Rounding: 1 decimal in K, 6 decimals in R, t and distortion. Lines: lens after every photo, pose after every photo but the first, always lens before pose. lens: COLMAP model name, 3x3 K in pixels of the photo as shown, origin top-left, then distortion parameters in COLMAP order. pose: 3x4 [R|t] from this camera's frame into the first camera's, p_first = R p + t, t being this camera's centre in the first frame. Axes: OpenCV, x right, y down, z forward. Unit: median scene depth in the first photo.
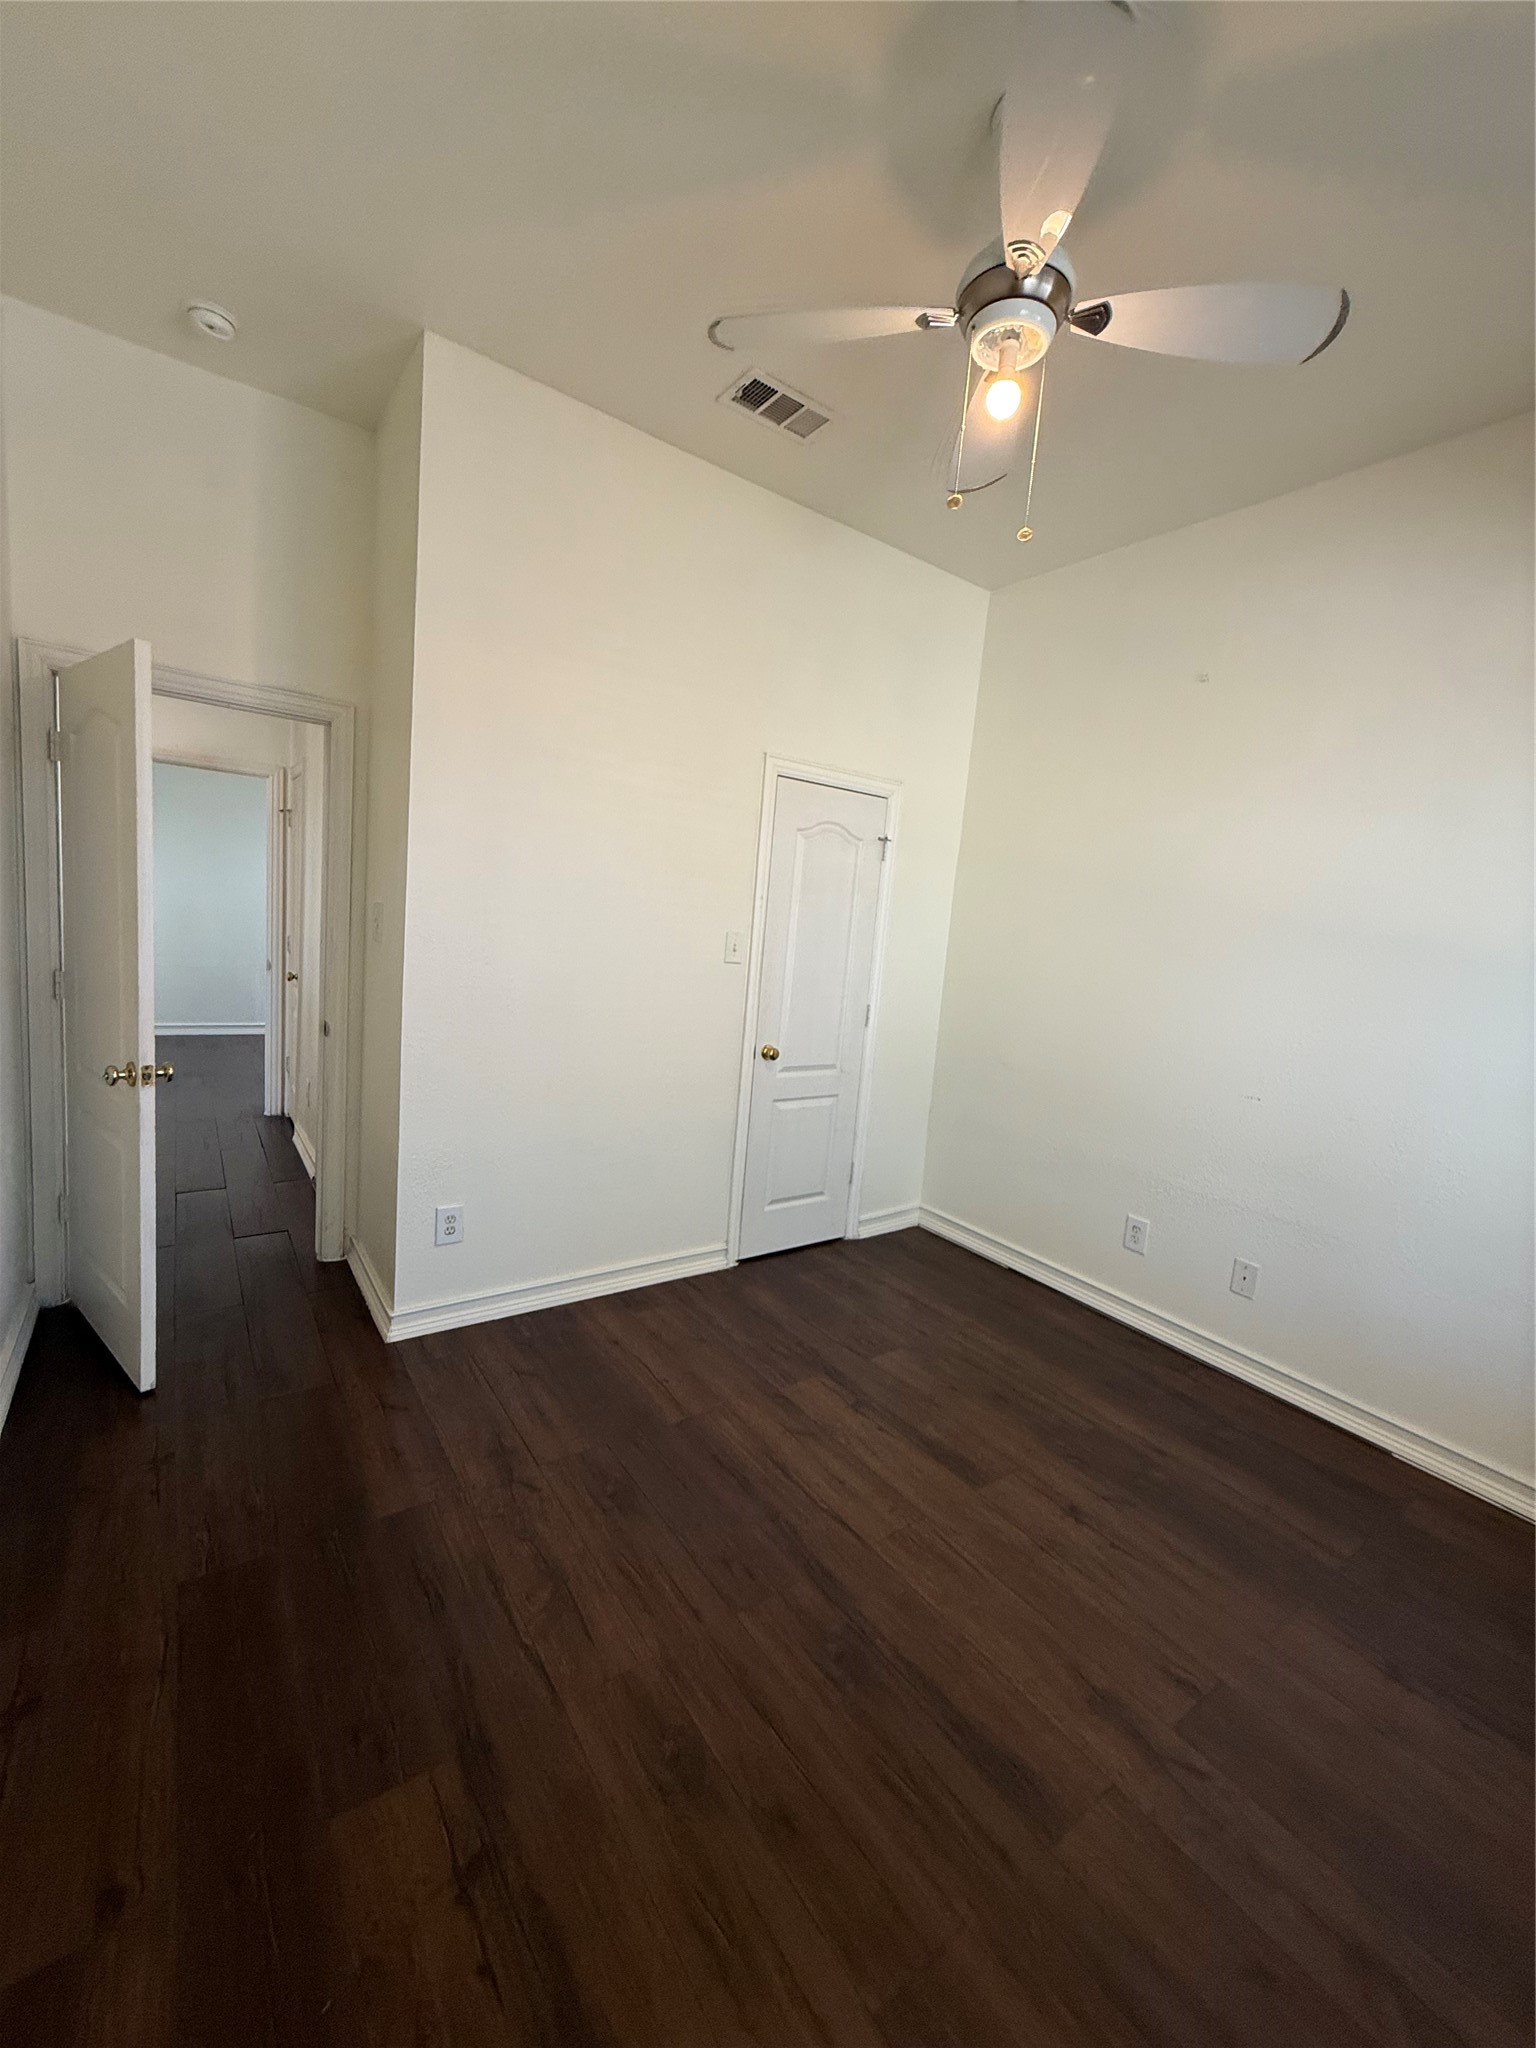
lens RADIAL K [[819.9, 0, 767.0], [0, 819.9, 1019.5], [0, 0, 1]] dist [-0.000189, 0.000884]
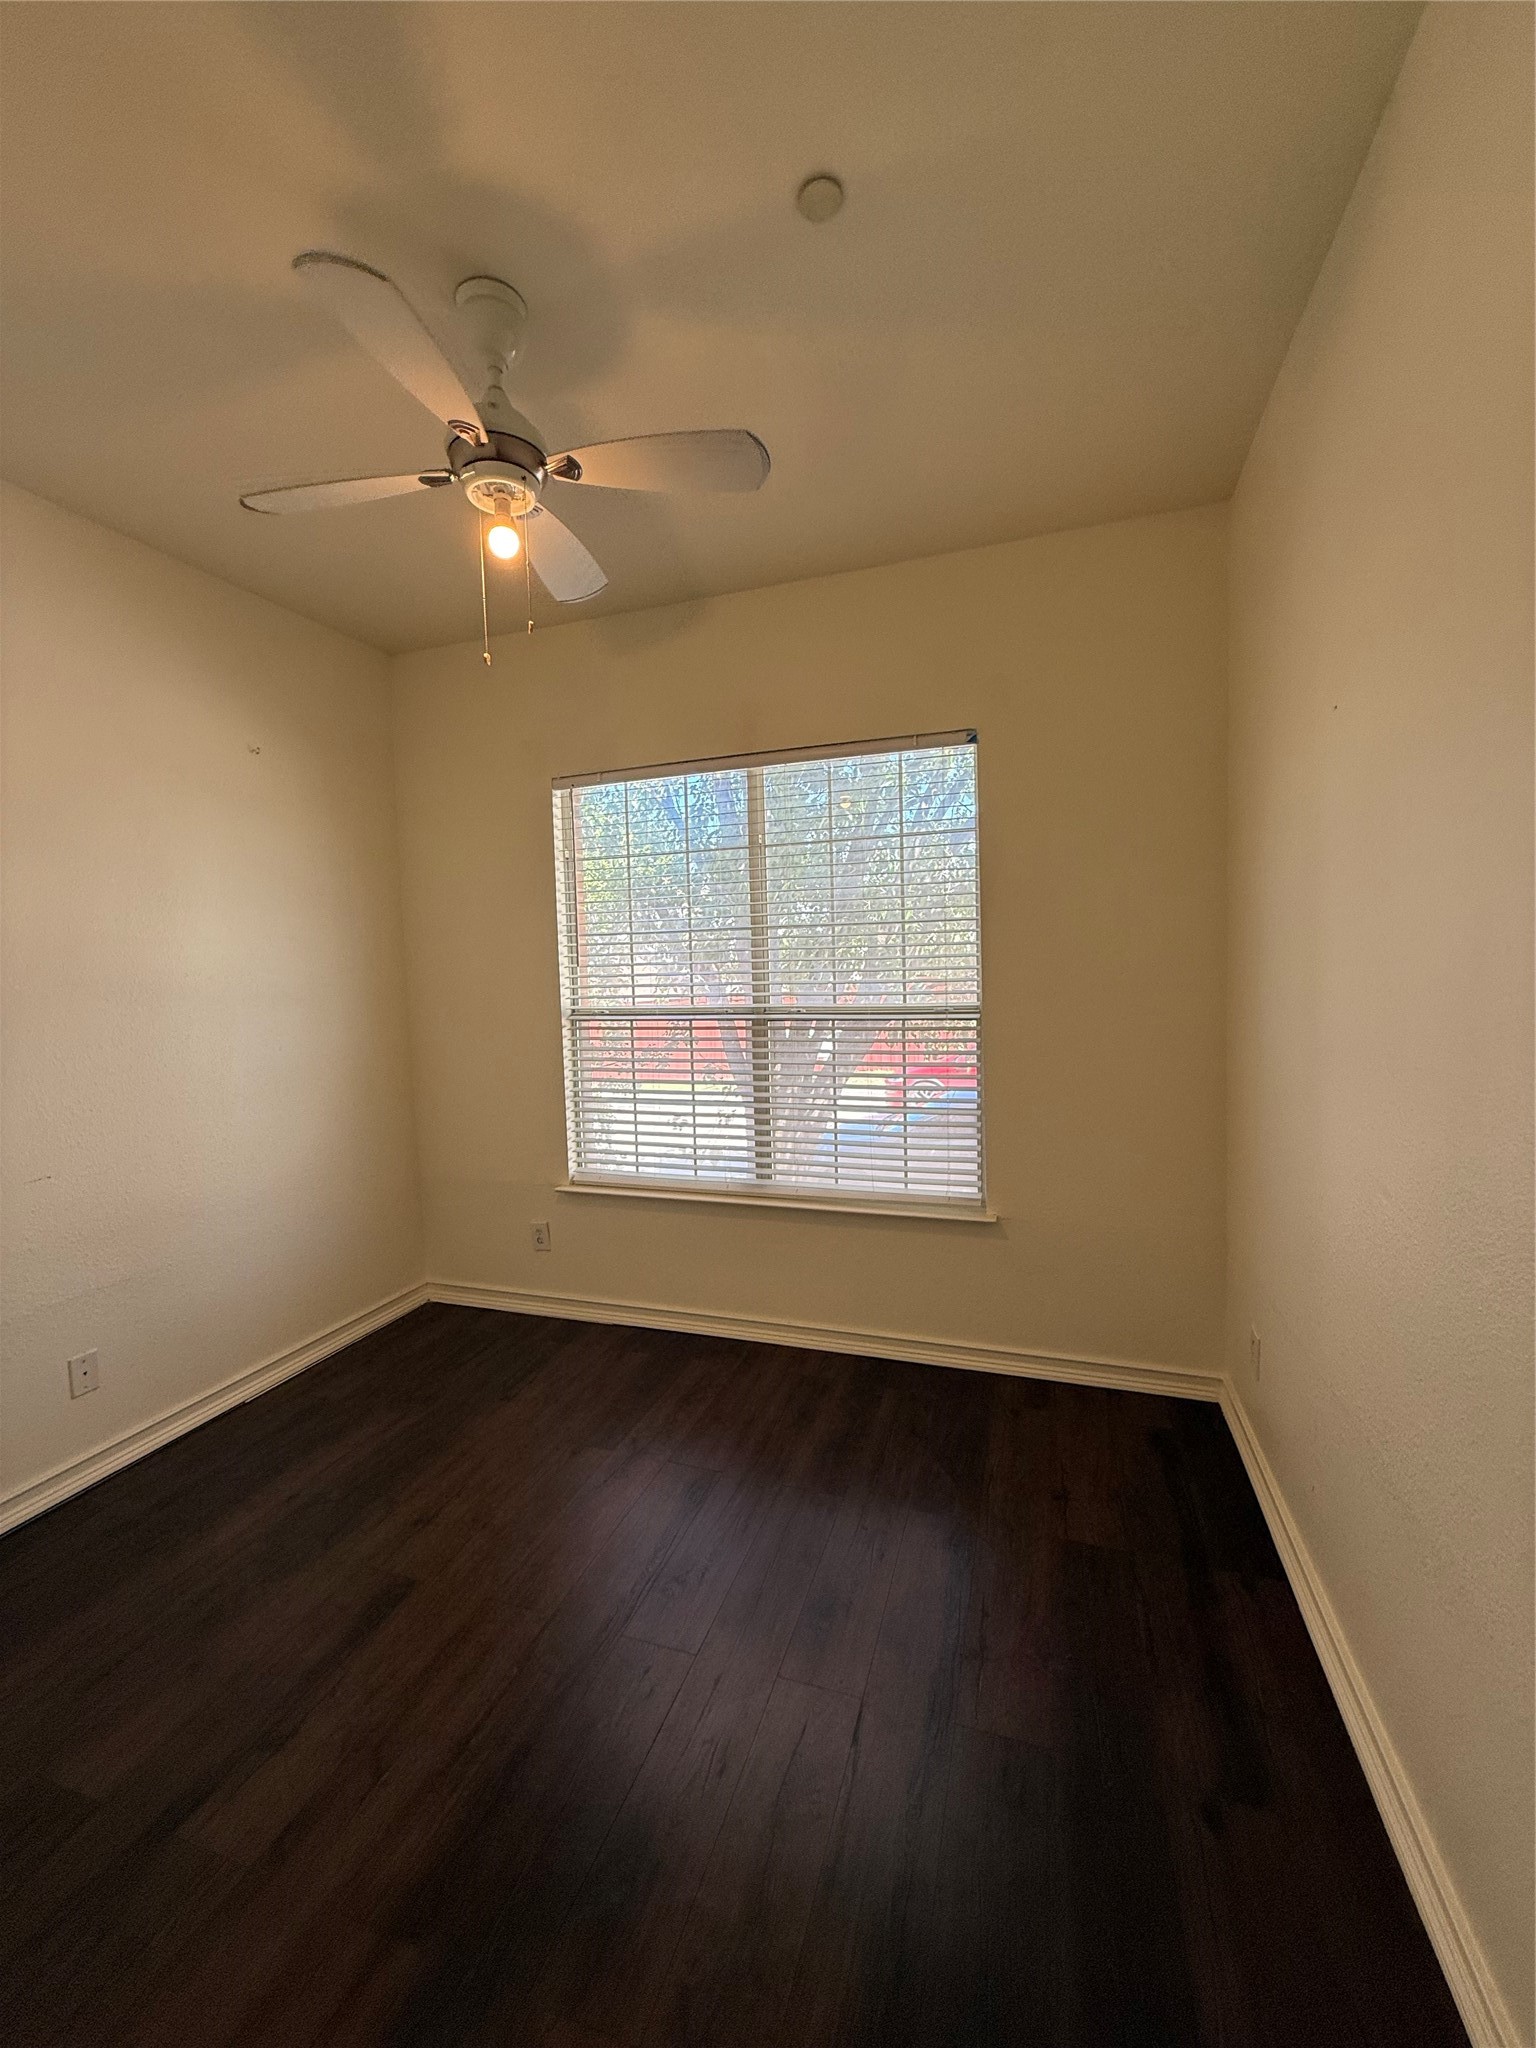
lens RADIAL K [[819.9, 0, 770.7], [0, 819.9, 1030.0], [0, 0, 1]] dist [-0.000189, 0.000884]
pose [[-0.591638, -0.126116, 0.796279, -0.720677], [0.079649, 0.973713, 0.213398, -0.245907], [-0.802260, 0.189677, -0.566041, 1.171047]]
